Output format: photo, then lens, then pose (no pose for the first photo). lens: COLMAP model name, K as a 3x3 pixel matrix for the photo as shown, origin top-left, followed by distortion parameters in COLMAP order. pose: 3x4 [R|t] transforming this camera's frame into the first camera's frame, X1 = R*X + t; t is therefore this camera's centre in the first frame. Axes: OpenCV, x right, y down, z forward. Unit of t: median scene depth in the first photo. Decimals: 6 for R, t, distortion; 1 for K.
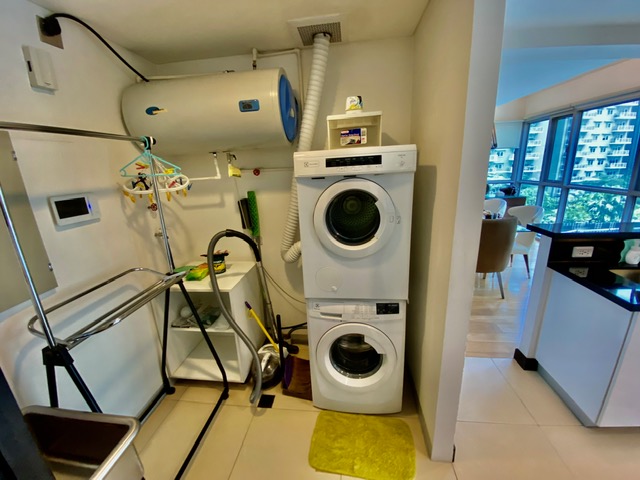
lens RADIAL K [[261.8, 0, 317.9], [0, 261.8, 241.5], [0, 0, 1]] dist [0.011401, -0.015306]
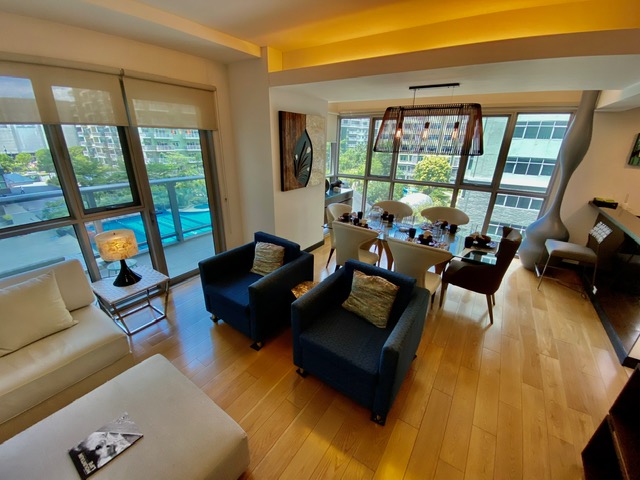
lens RADIAL K [[261.8, 0, 317.7], [0, 261.8, 240.7], [0, 0, 1]] dist [0.011401, -0.015306]
pose [[0.463411, -0.266804, 0.845024, -0.308817], [0.198888, 0.960584, 0.194220, -0.251871], [-0.863535, 0.078062, 0.498210, 0.732985]]
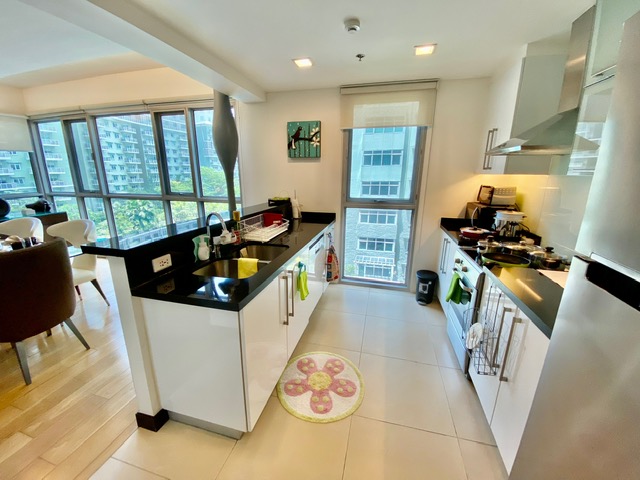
lens RADIAL K [[261.8, 0, 315.3], [0, 261.8, 239.7], [0, 0, 1]] dist [0.011401, -0.015306]
pose [[0.143460, -0.199433, 0.969353, 0.104988], [0.259237, 0.952856, 0.157673, -0.013437], [-0.955100, 0.228673, 0.188397, 0.130885]]
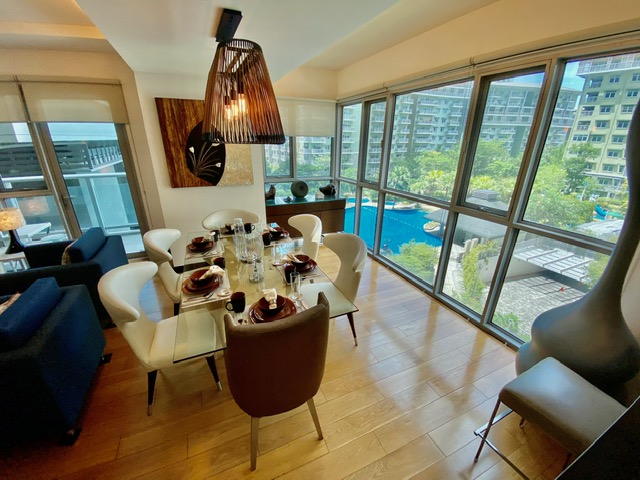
lens RADIAL K [[261.8, 0, 316.2], [0, 261.8, 242.5], [0, 0, 1]] dist [0.011401, -0.015306]
pose [[0.854752, -0.137565, 0.500474, 0.320786], [0.094365, 0.989355, 0.110778, -0.154224], [-0.510386, -0.047461, 0.858635, 0.375858]]
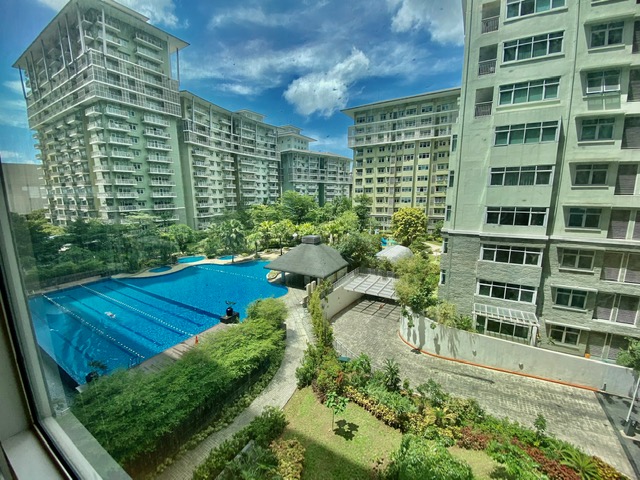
lens RADIAL K [[261.8, 0, 316.5], [0, 261.8, 245.7], [0, 0, 1]] dist [0.011401, -0.015306]
pose [[0.409567, -0.129789, 0.903000, 0.937119], [0.235194, 0.971390, 0.032944, -0.272826], [-0.881441, 0.198888, 0.428375, 0.772468]]
